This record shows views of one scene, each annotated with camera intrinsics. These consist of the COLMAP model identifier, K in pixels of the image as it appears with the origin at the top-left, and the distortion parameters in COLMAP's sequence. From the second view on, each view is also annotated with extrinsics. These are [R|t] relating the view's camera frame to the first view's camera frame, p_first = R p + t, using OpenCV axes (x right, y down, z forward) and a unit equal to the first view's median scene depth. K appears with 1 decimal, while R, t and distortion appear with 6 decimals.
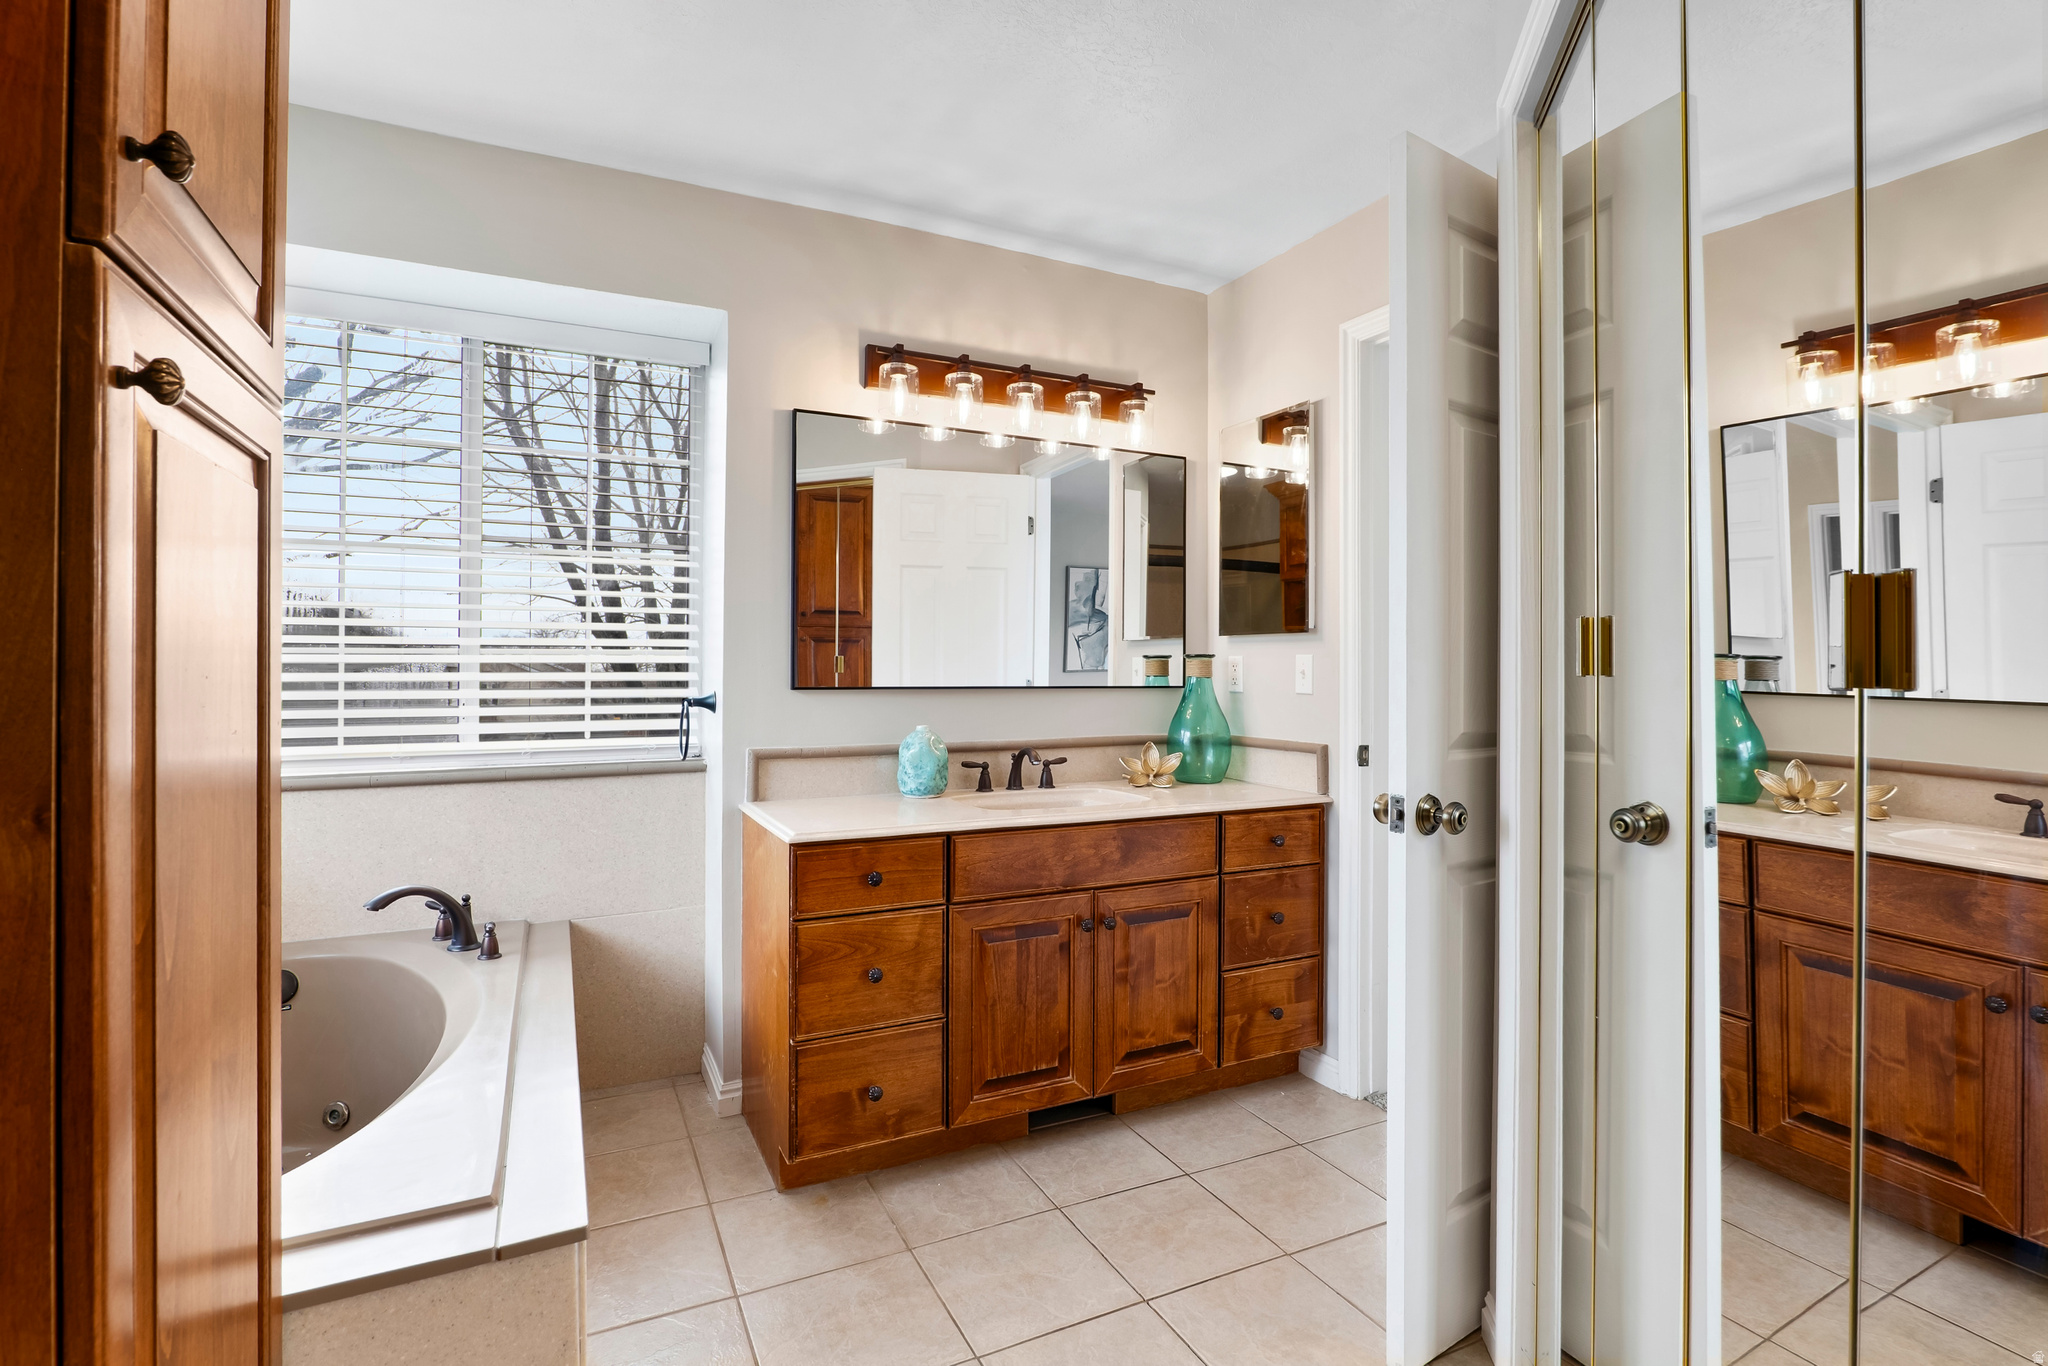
lens RADIAL K [[963.6, 0, 1019.2], [0, 963.6, 694.8], [0, 0, 1]] dist [-0.000726, -0.000003]
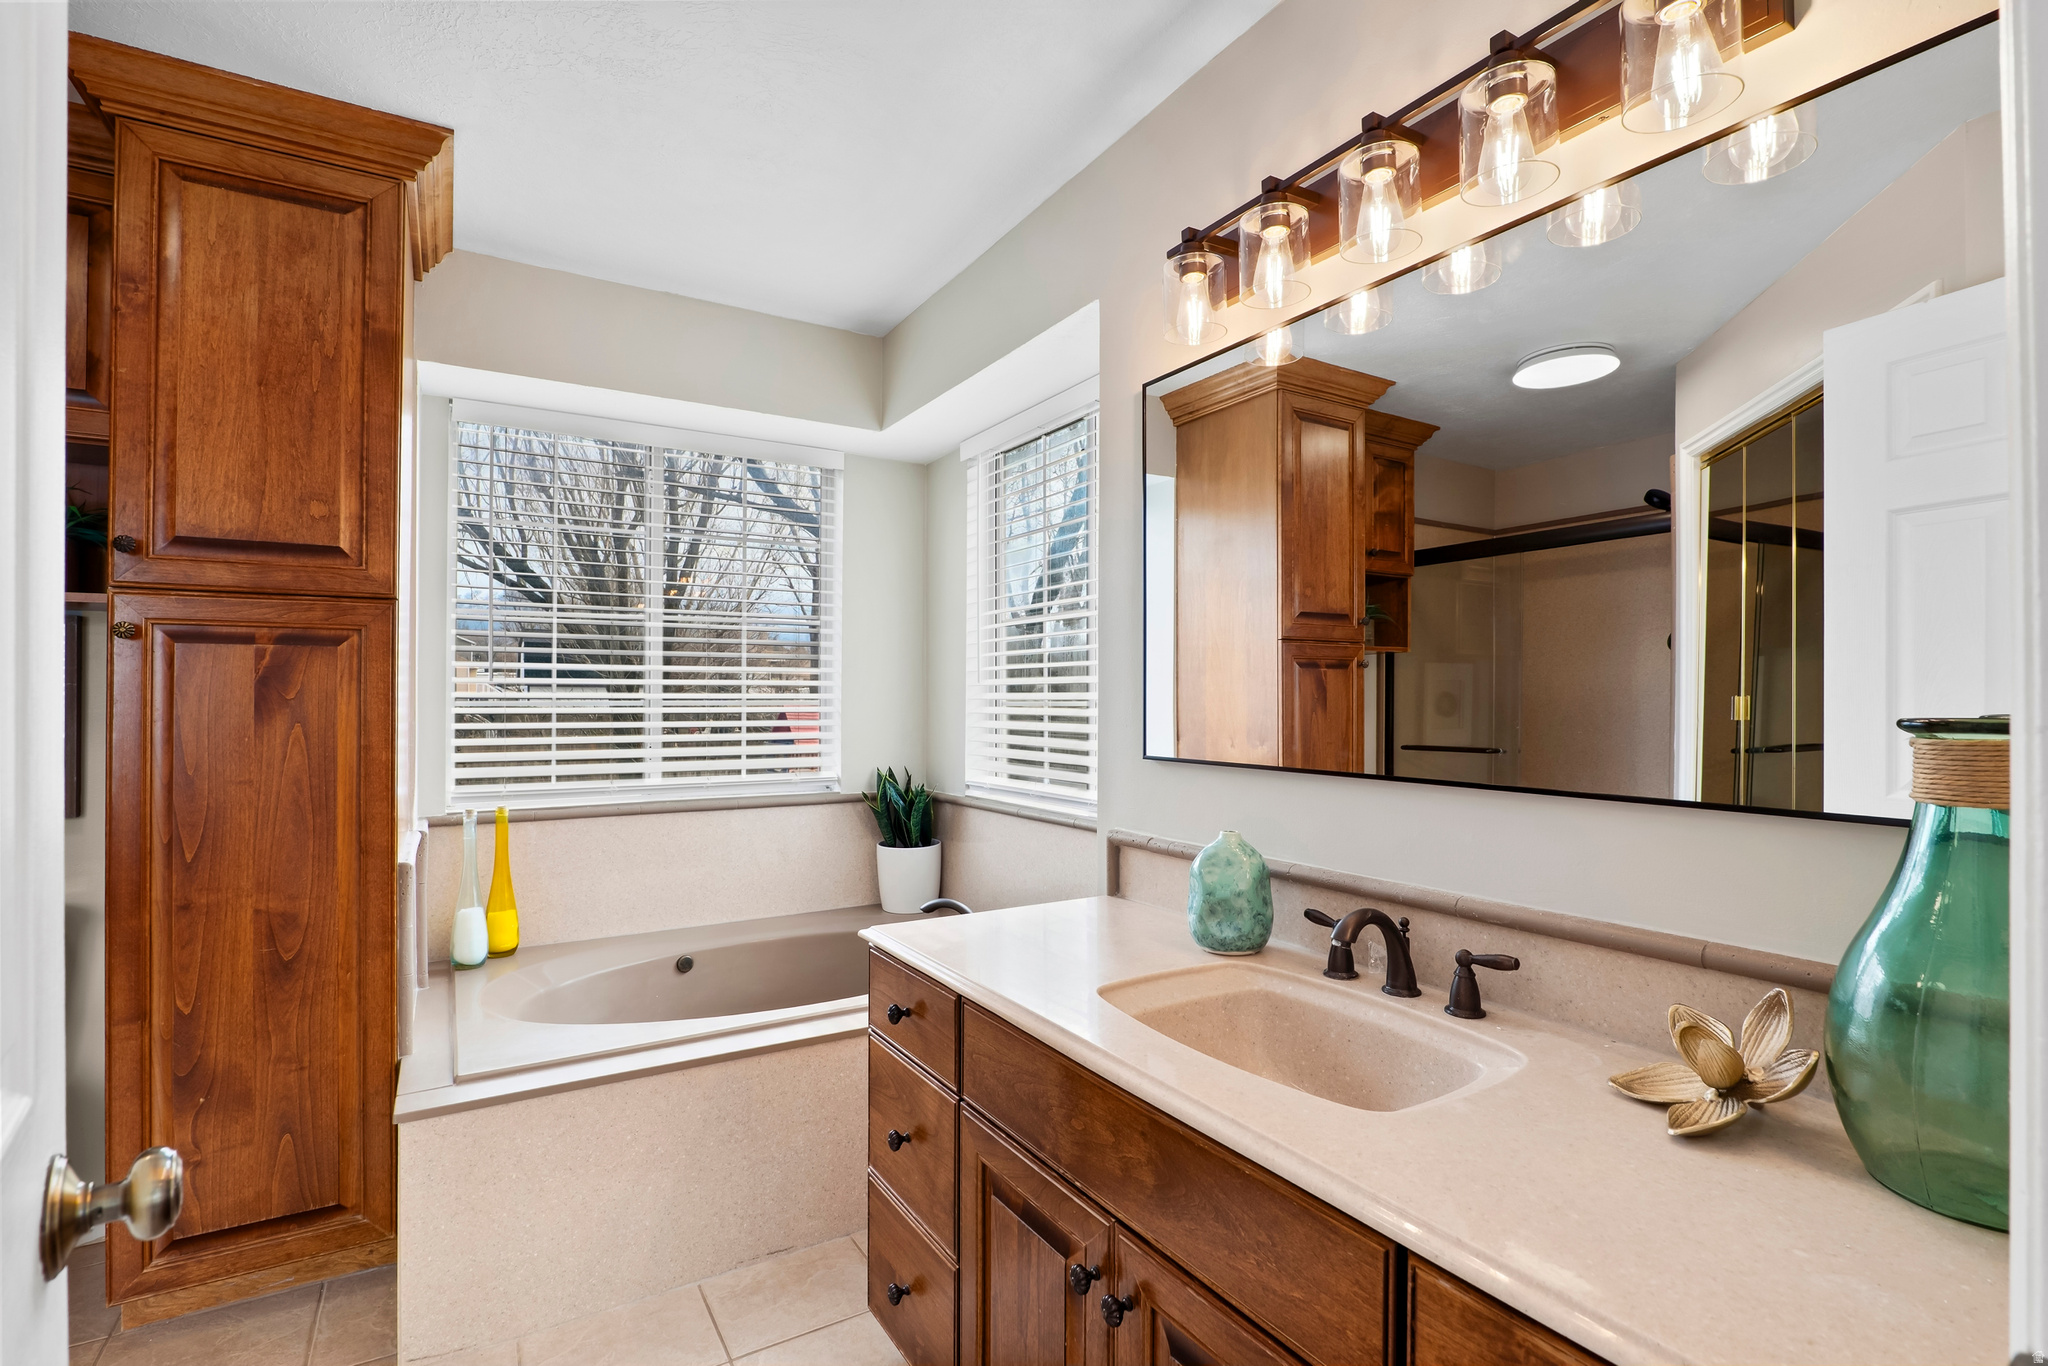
lens RADIAL K [[963.6, 0, 1019.2], [0, 963.6, 694.8], [0, 0, 1]] dist [-0.000726, -0.000003]
pose [[0.101001, -0.006735, -0.994864, 0.533753], [-0.036096, 0.999294, -0.010429, -0.045330], [0.994231, 0.036964, 0.100686, 0.892353]]
